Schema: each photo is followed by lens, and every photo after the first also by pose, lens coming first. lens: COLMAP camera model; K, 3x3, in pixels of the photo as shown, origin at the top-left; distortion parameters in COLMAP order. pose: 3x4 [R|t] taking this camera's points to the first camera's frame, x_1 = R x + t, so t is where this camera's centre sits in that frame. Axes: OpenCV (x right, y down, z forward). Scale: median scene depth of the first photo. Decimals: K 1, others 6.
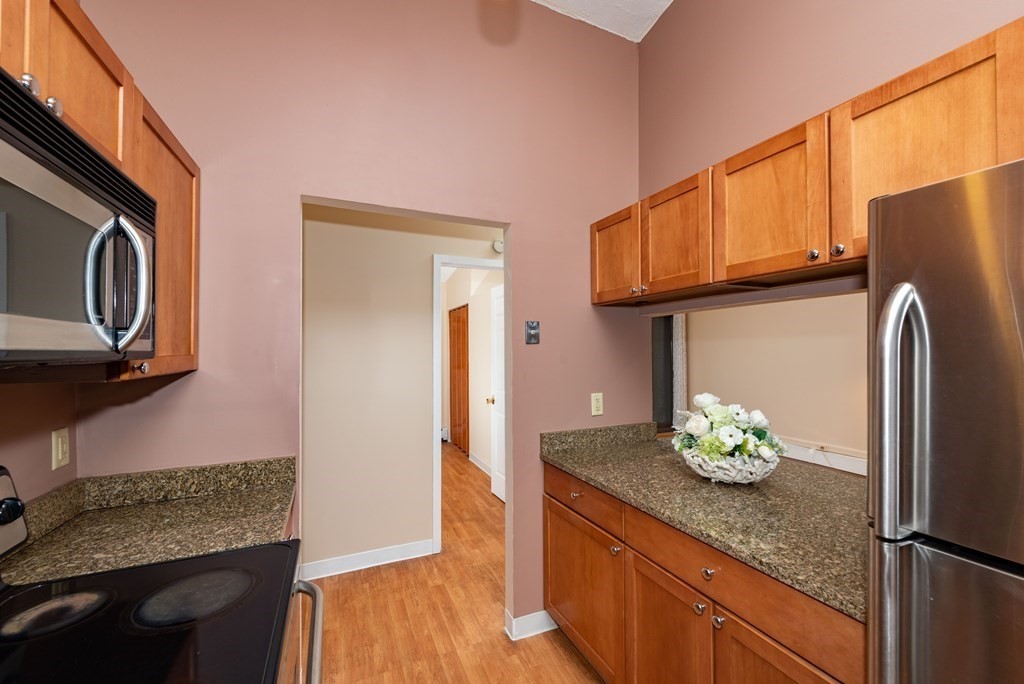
lens RADIAL K [[409.7, 0, 512.0], [0, 409.7, 342.0], [0, 0, 1]] dist [0.002300, -0.000305]
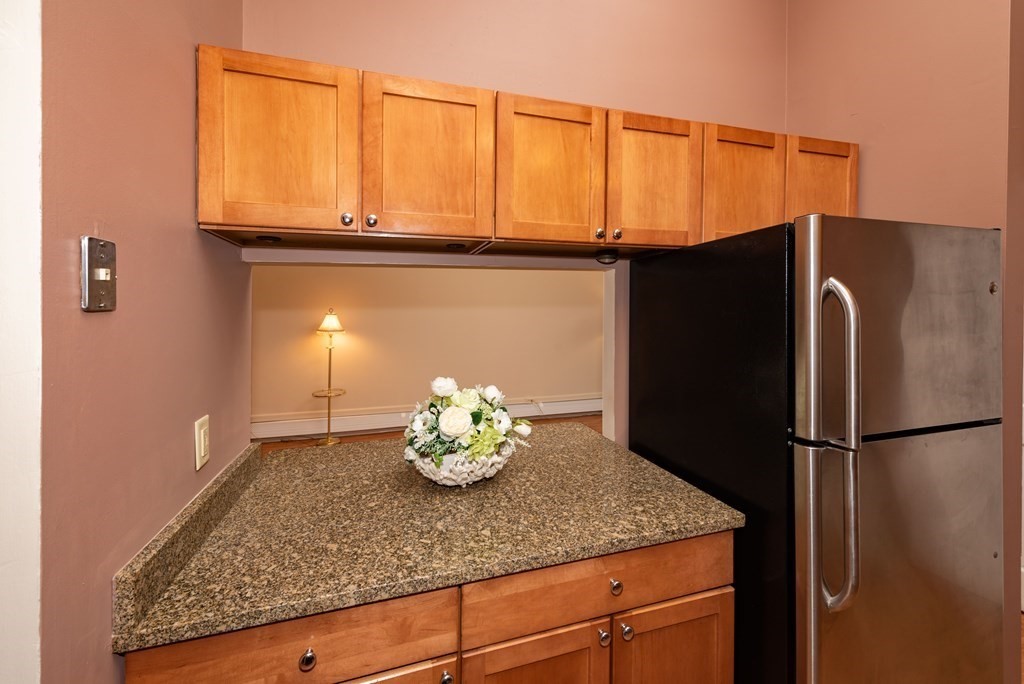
lens RADIAL K [[408.7, 0, 511.6], [0, 408.7, 313.2], [0, 0, 1]] dist [0.002995, 0.000020]
pose [[0.128951, -0.003155, 0.991646, -0.336675], [-0.014387, 0.999884, 0.005052, -0.001089], [-0.991547, -0.014918, 0.128890, 0.969017]]
